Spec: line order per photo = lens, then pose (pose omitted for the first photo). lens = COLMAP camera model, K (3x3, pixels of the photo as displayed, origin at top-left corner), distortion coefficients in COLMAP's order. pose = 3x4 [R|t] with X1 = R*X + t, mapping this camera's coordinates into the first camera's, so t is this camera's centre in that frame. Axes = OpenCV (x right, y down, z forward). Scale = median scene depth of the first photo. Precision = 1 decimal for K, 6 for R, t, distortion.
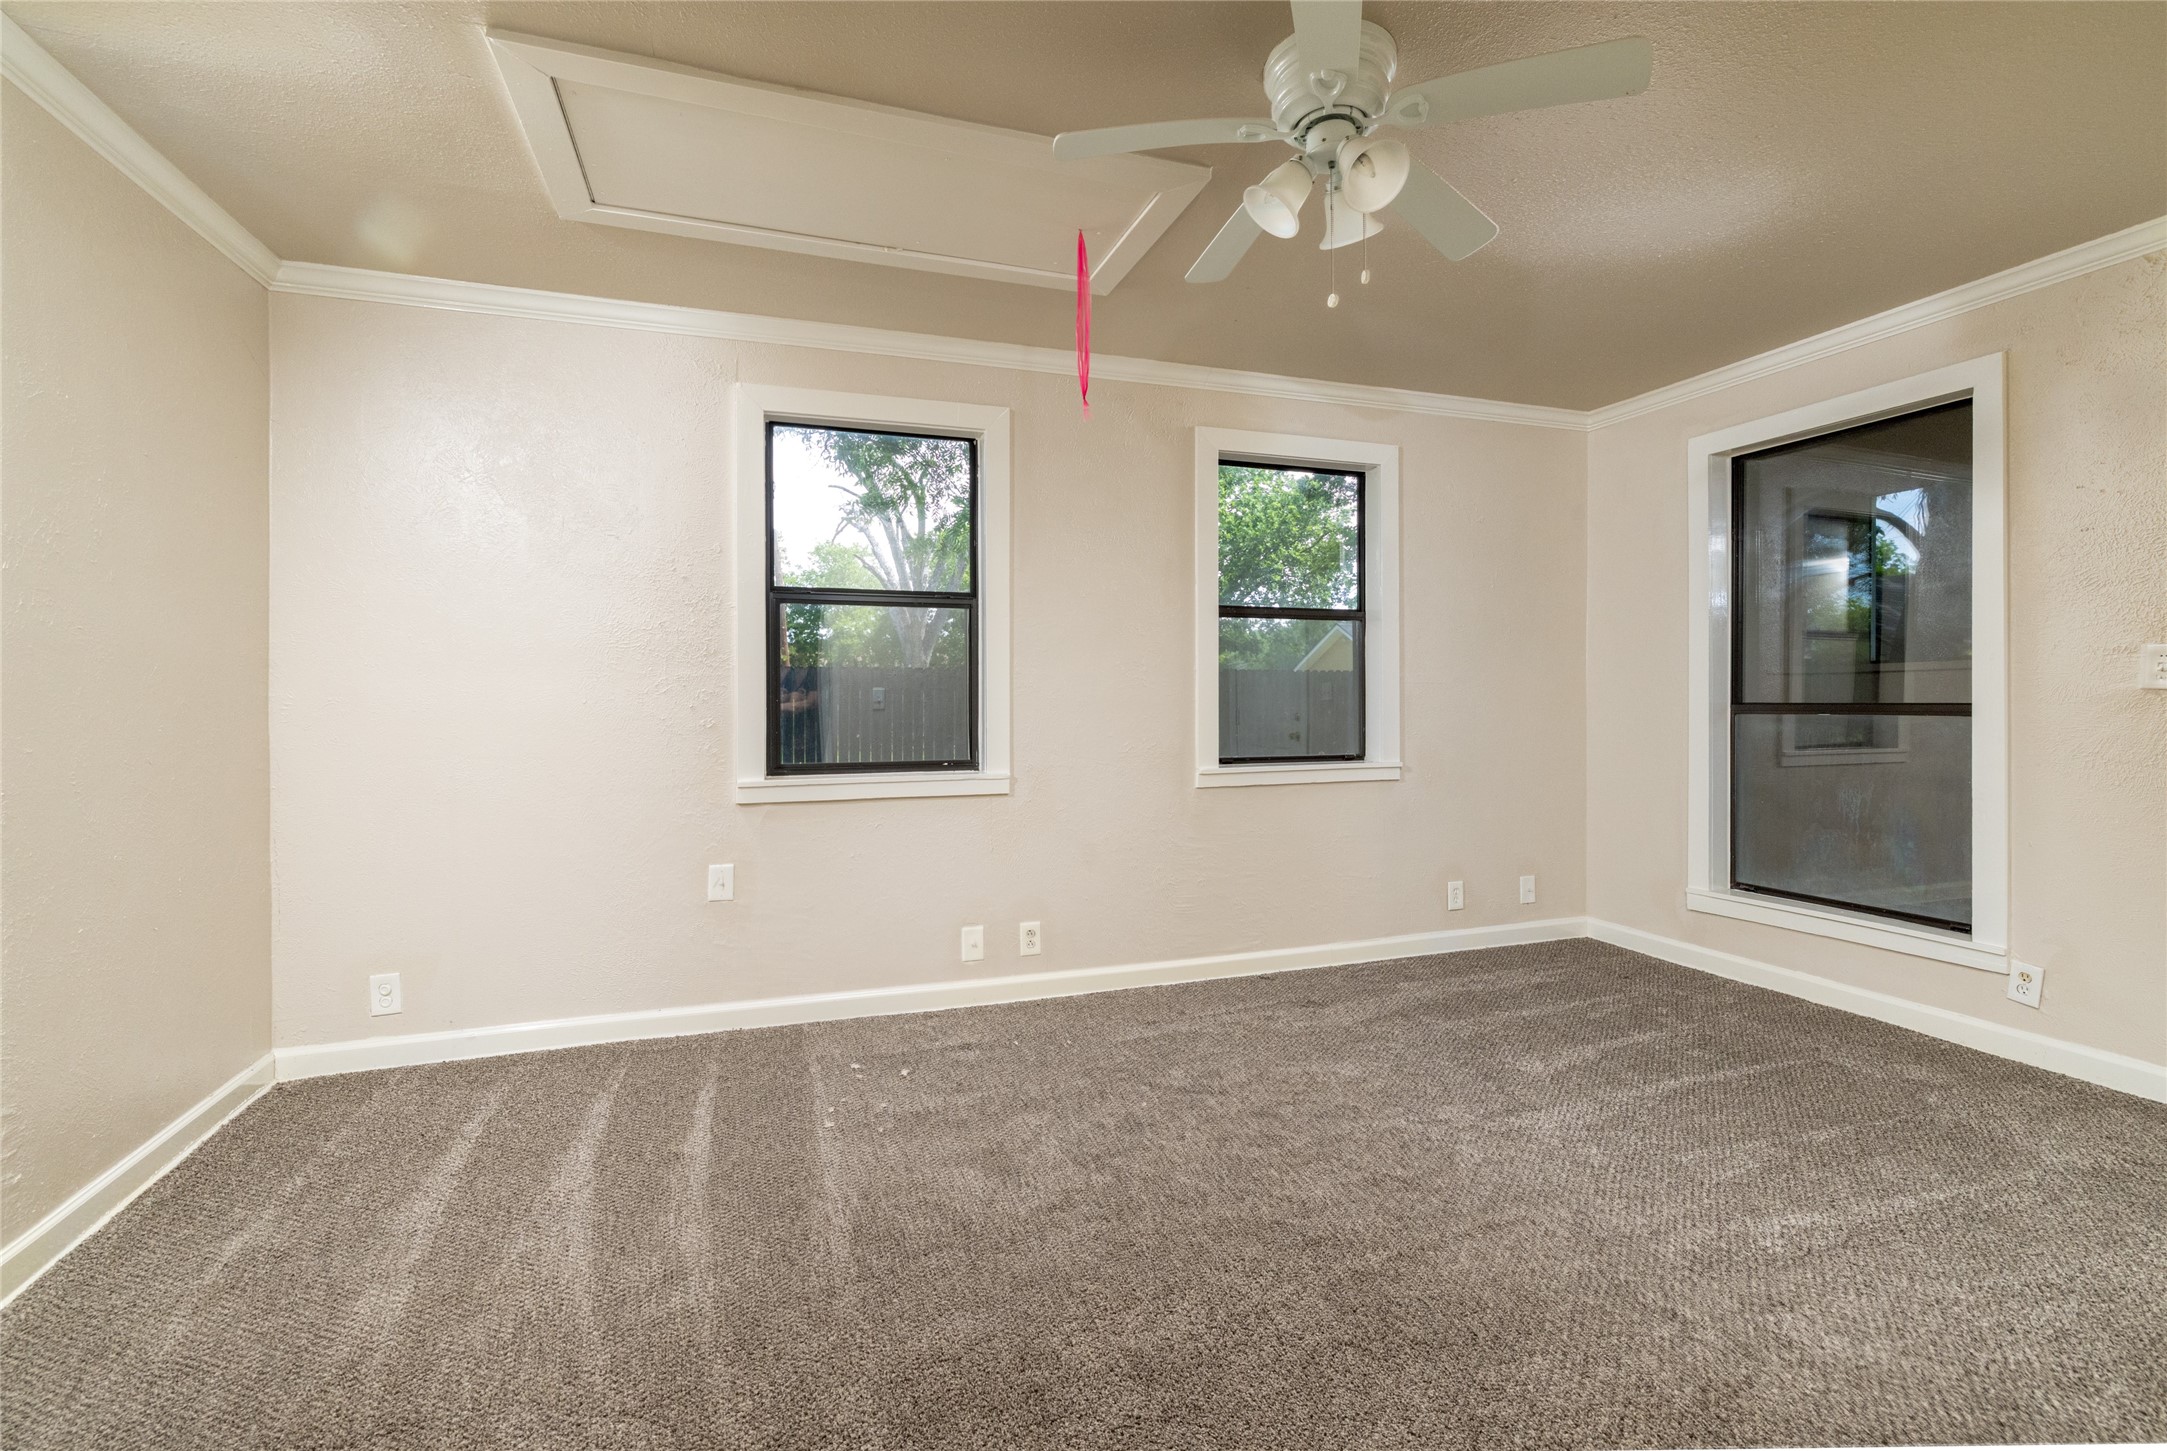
lens RADIAL K [[955.7, 0, 1077.7], [0, 955.7, 719.4], [0, 0, 1]] dist [-0.015569, 0.006654]
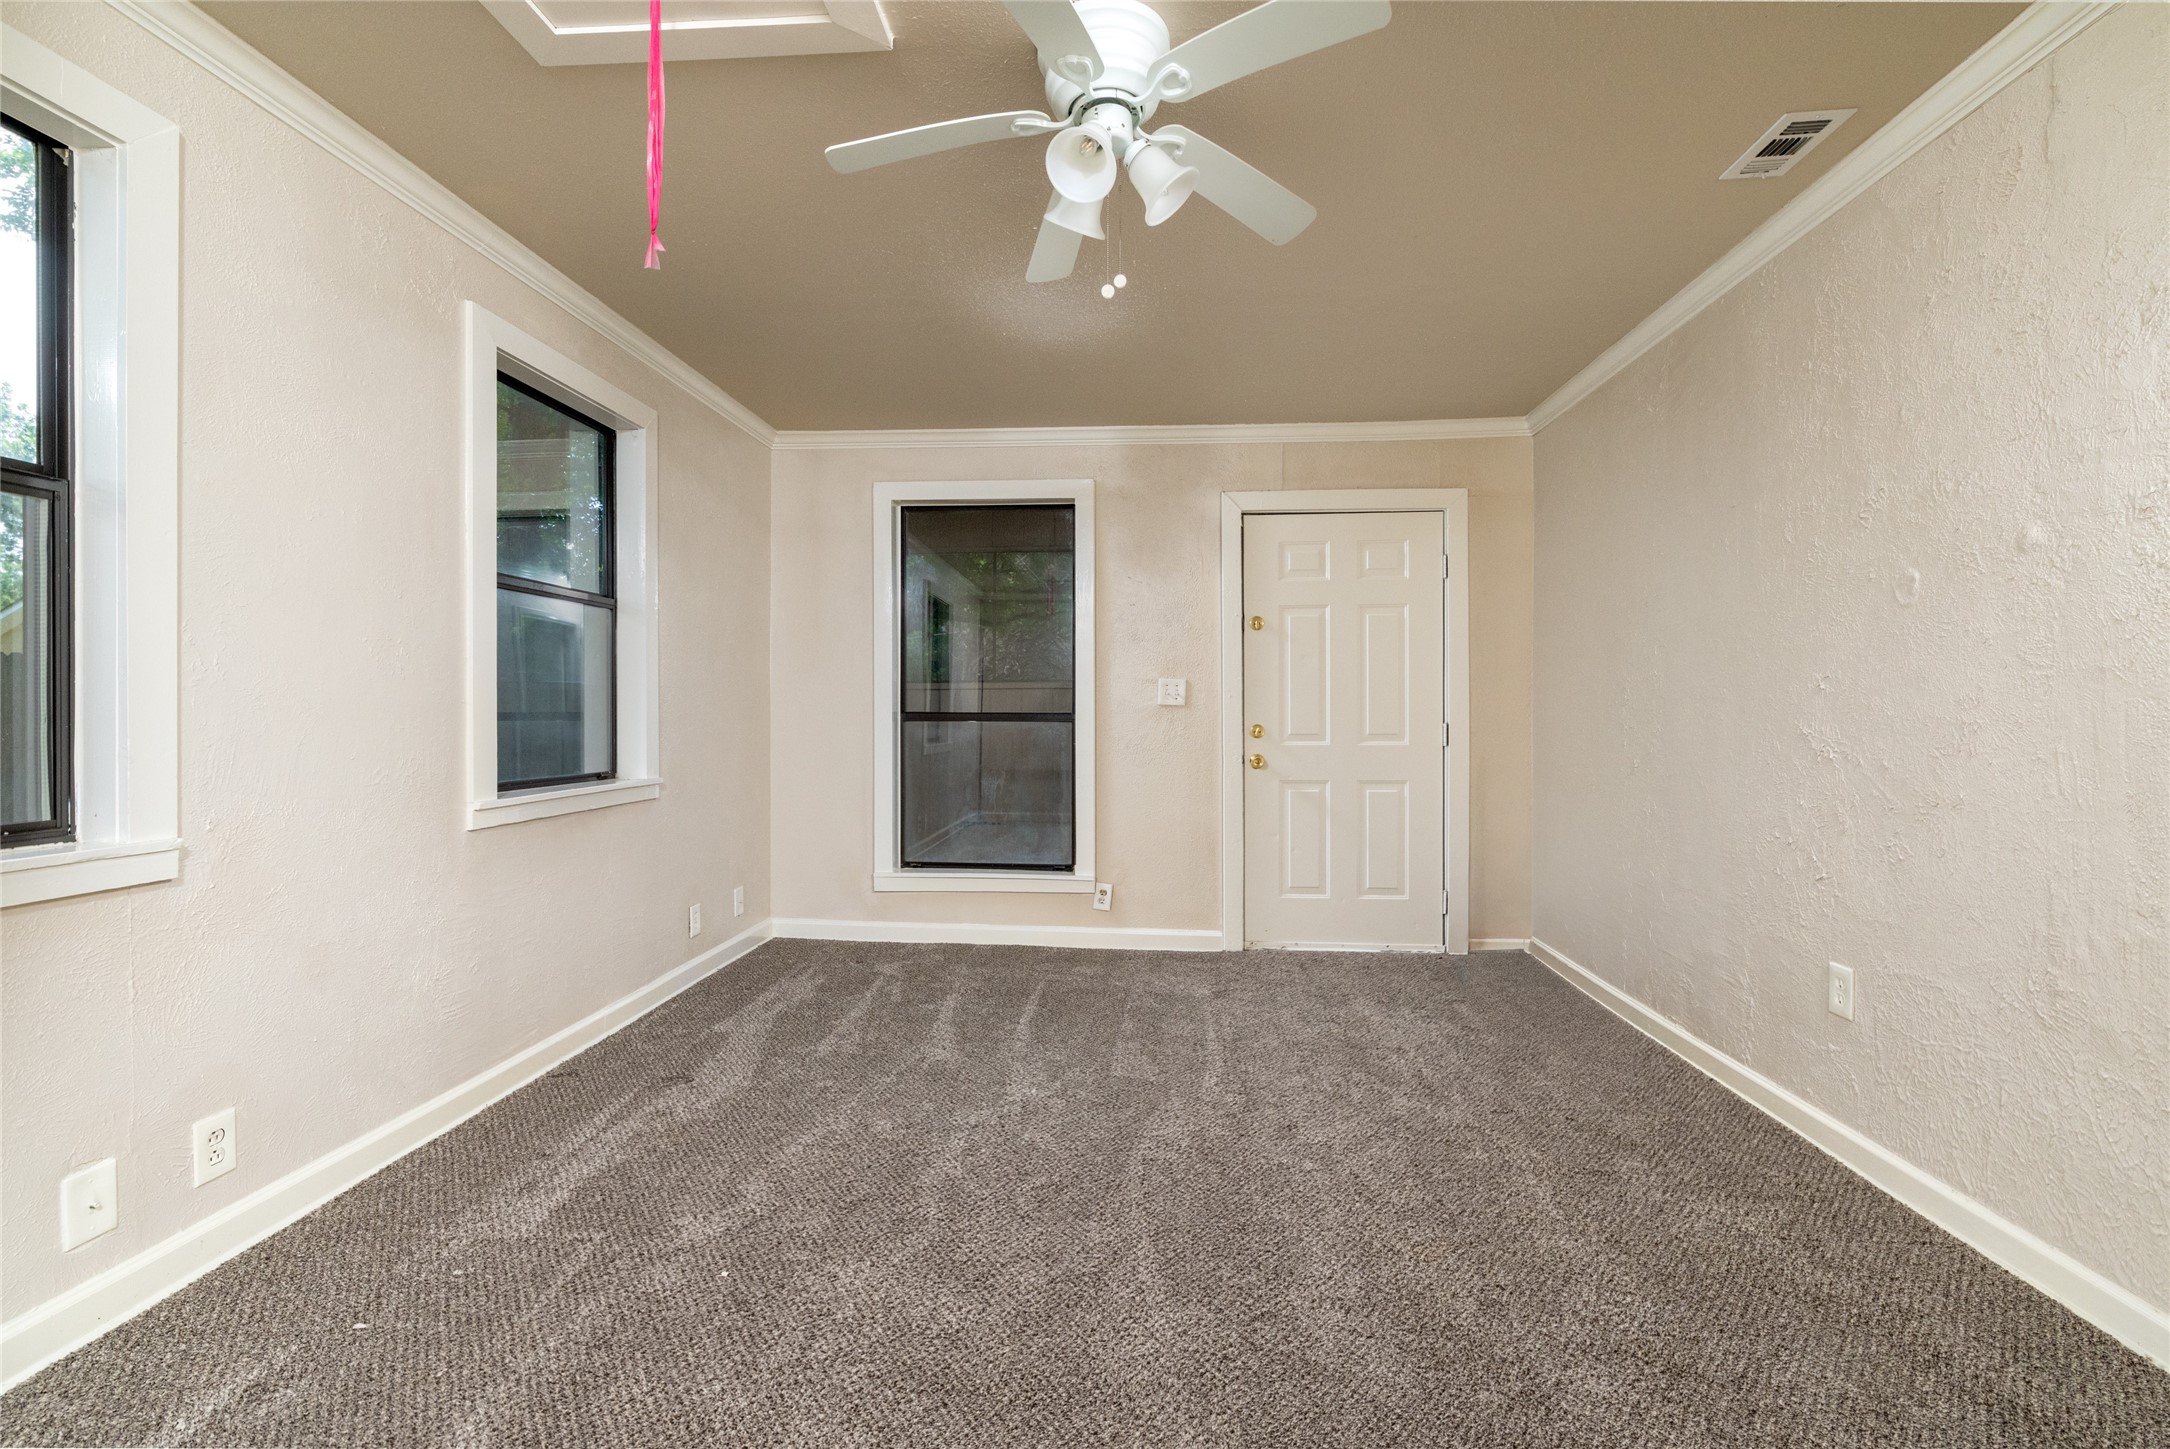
lens RADIAL K [[951.7, 0, 1088.8], [0, 951.7, 728.6], [0, 0, 1]] dist [-0.000229, 0.000755]
pose [[0.391909, -0.008942, 0.919961, -0.352929], [0.009521, 0.999939, 0.005663, -0.000683], [-0.919955, 0.006539, 0.391970, 0.355379]]
